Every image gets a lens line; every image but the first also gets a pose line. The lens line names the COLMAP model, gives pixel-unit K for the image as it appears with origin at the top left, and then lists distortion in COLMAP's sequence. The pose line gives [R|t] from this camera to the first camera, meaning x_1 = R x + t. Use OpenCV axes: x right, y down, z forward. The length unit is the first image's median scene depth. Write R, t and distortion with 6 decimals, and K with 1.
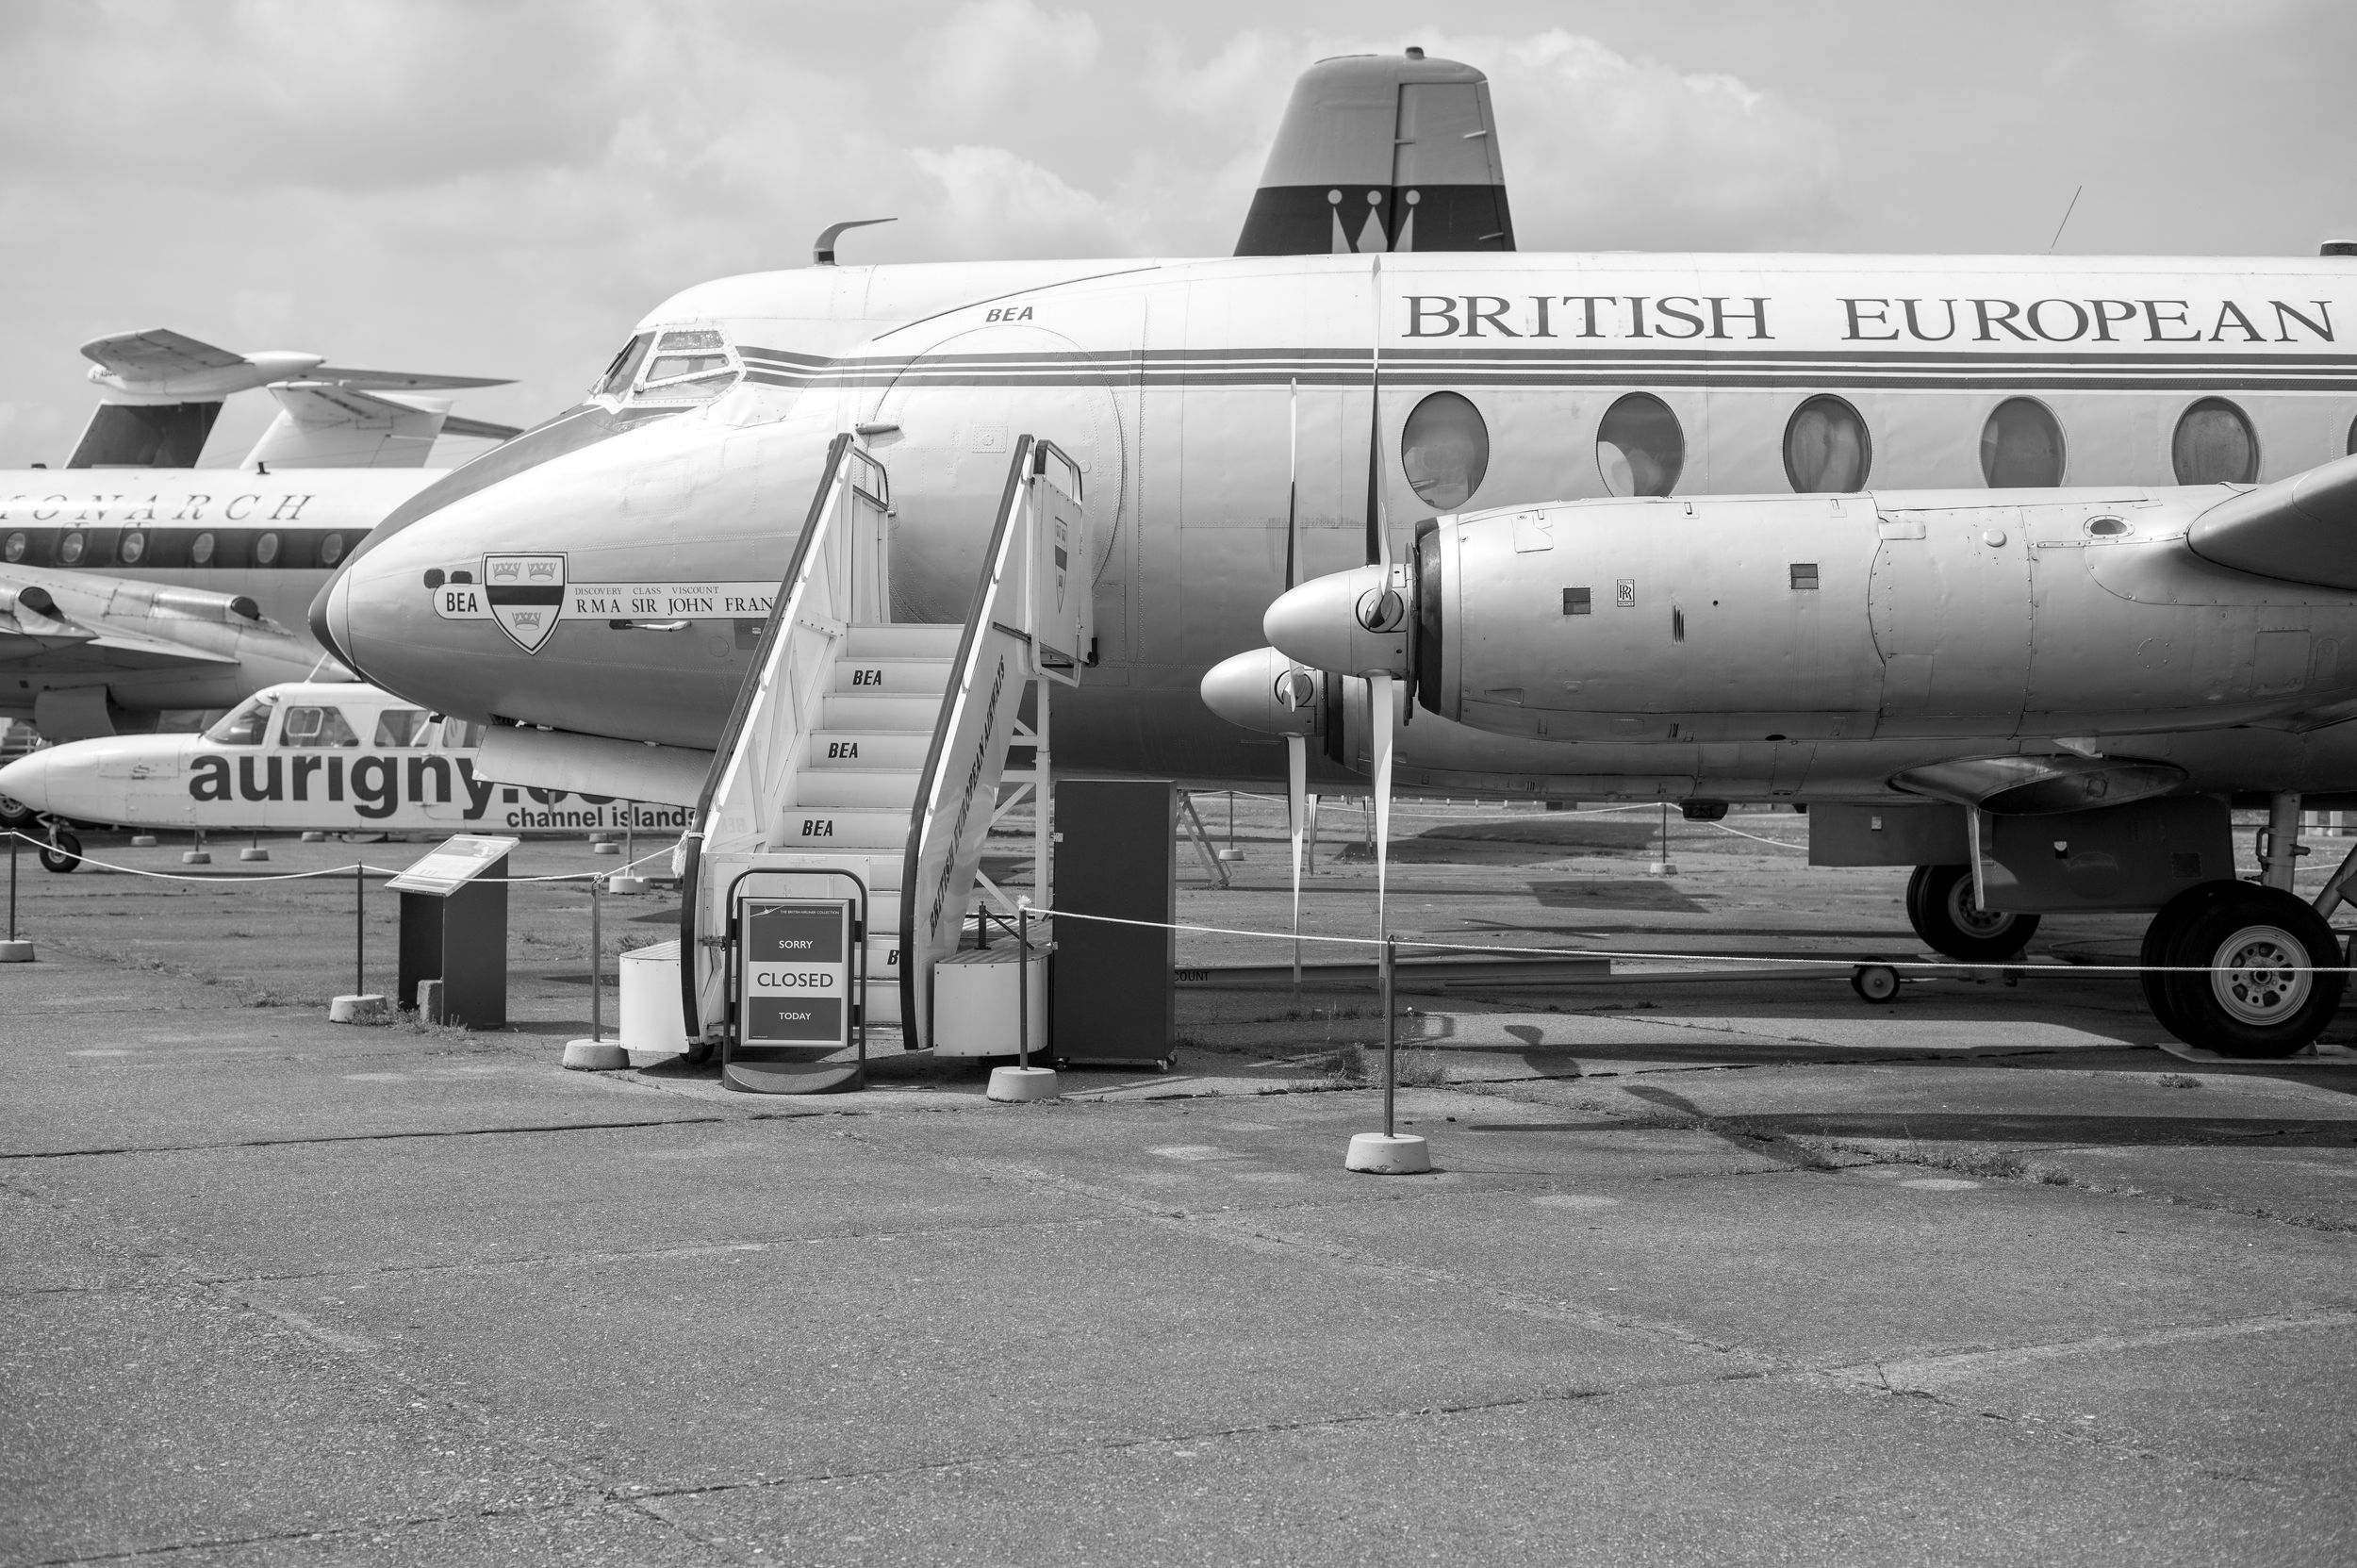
lens RADIAL K [[3498.1, 0, 1178.5], [0, 3498.1, 784.0], [0, 0, 1]] dist [0.035081, -0.202042]
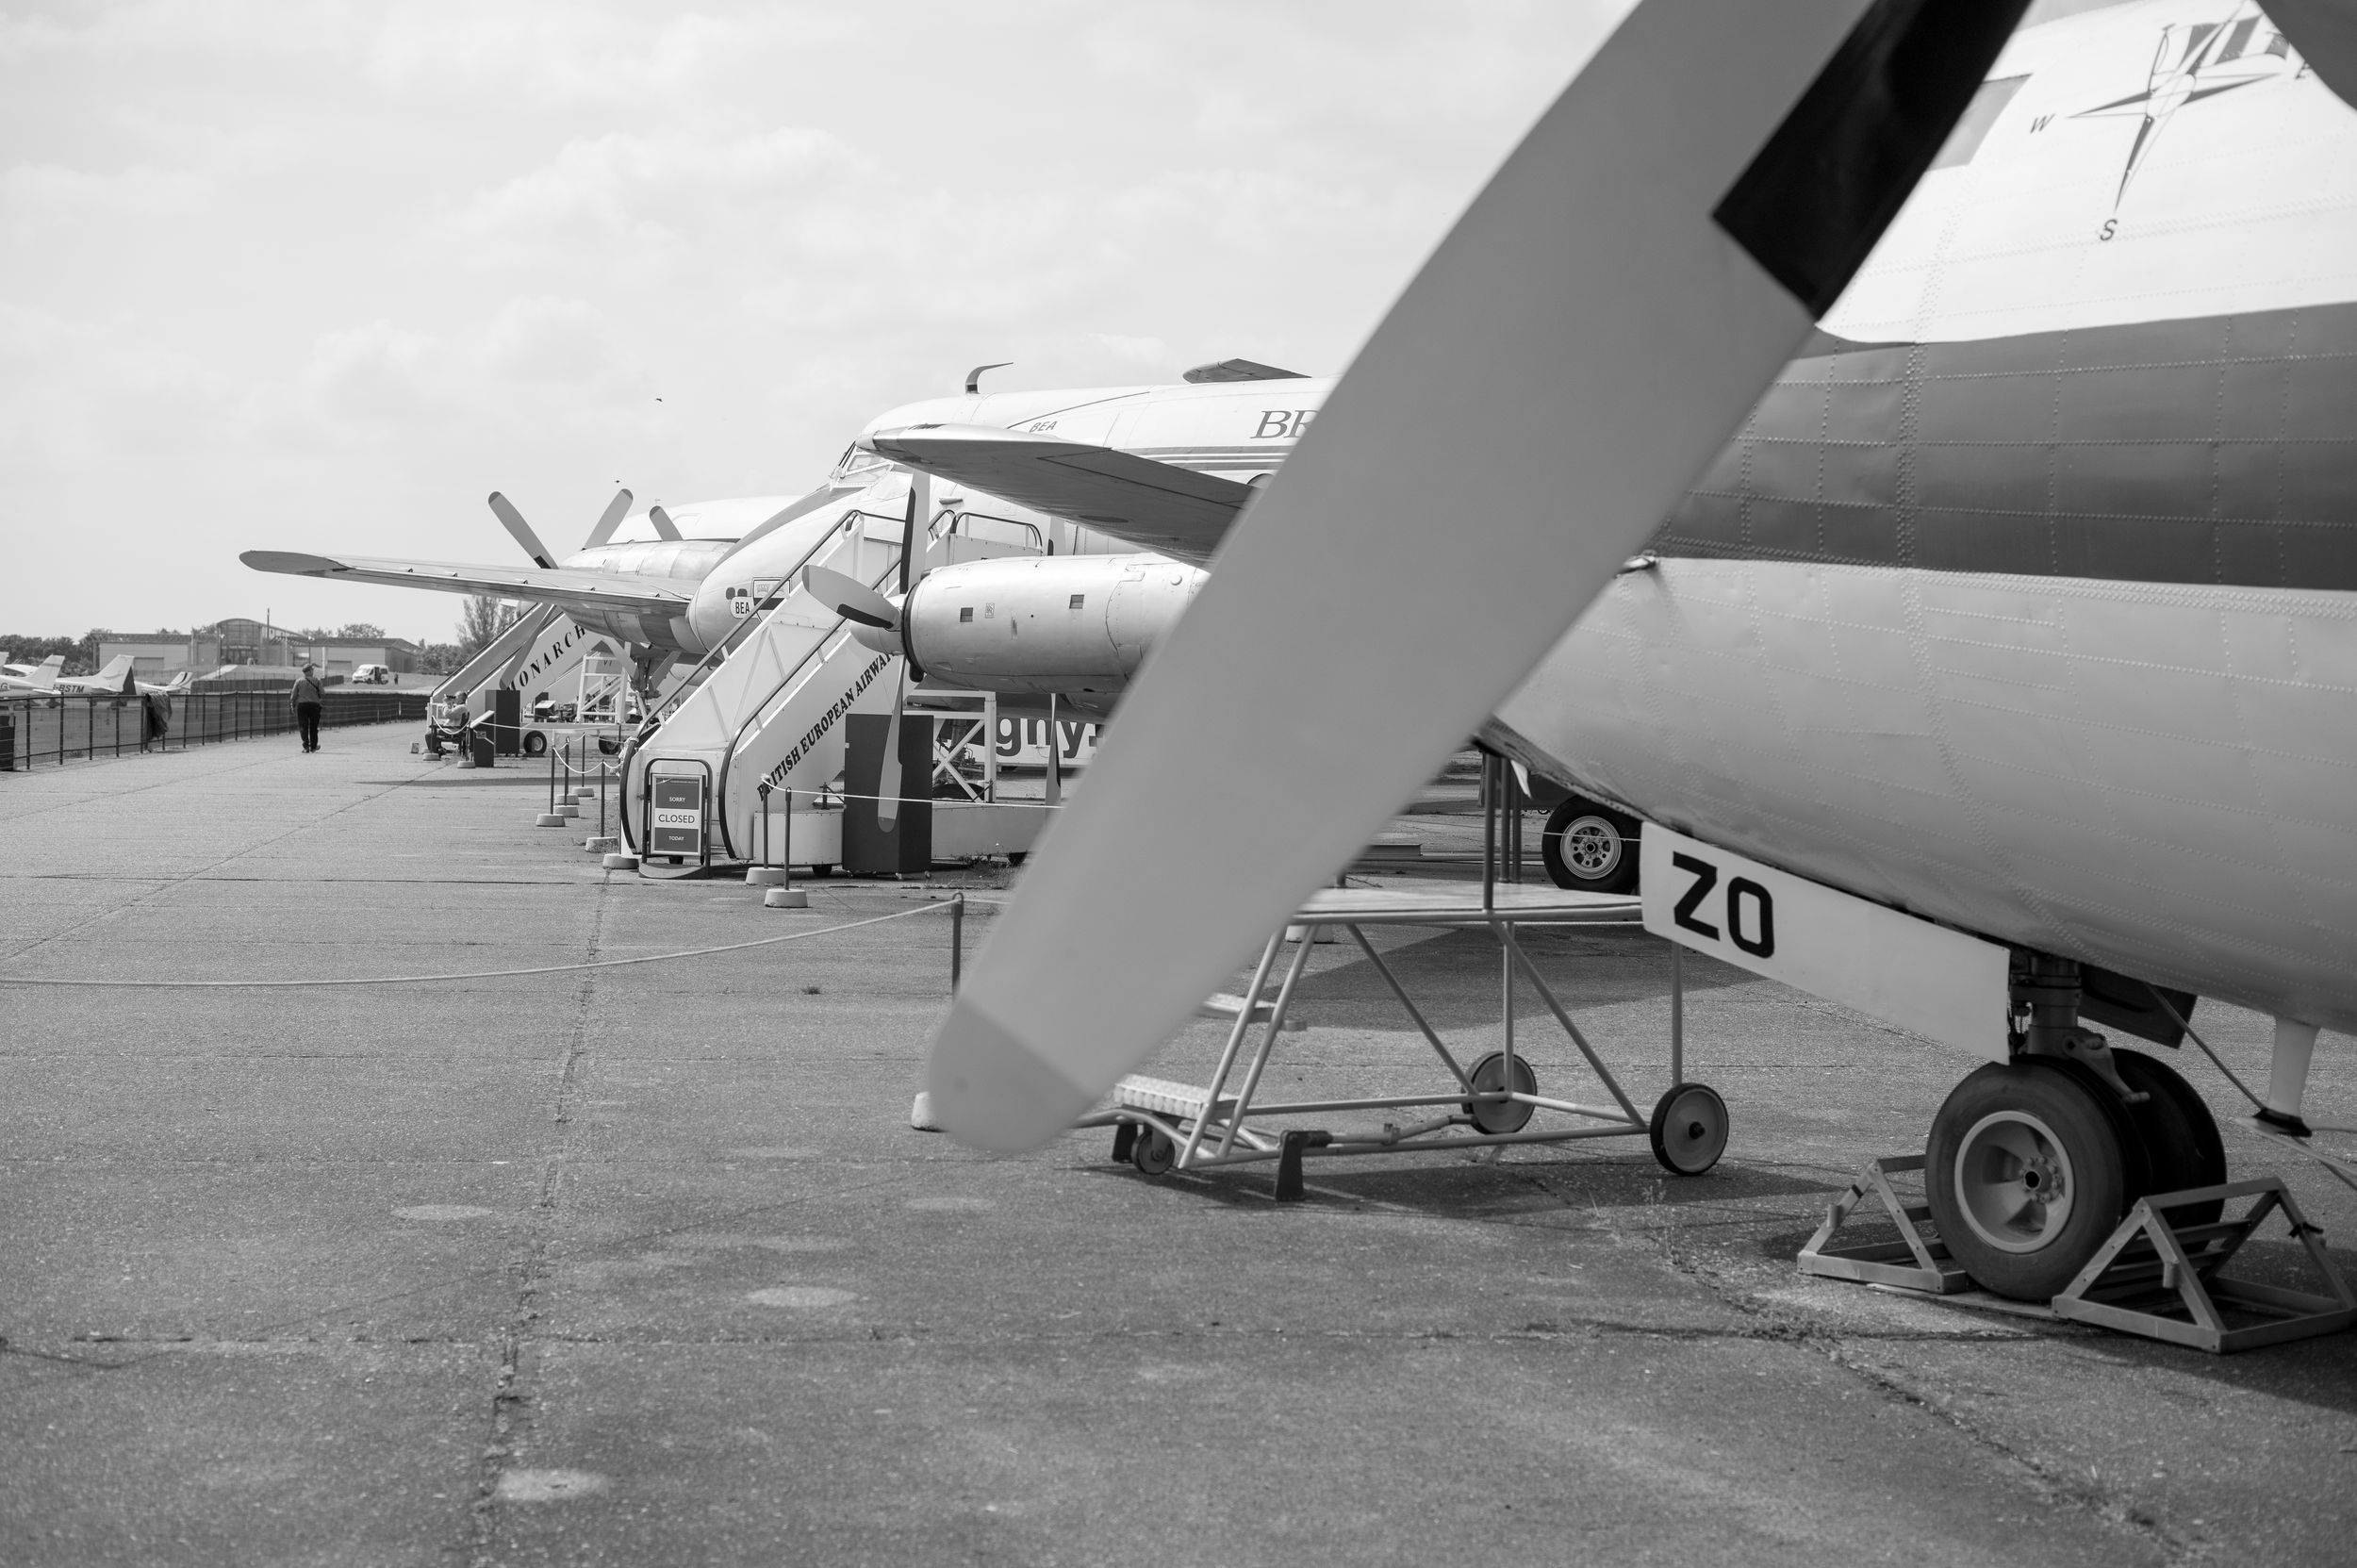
lens RADIAL K [[3498.1, 0, 1178.5], [0, 3498.1, 784.0], [0, 0, 1]] dist [0.035081, -0.202042]
pose [[0.927518, 0.018978, -0.373296, 0.819227], [-0.016828, 0.999818, 0.009018, 0.016668], [0.373399, -0.002082, 0.927668, -0.605825]]
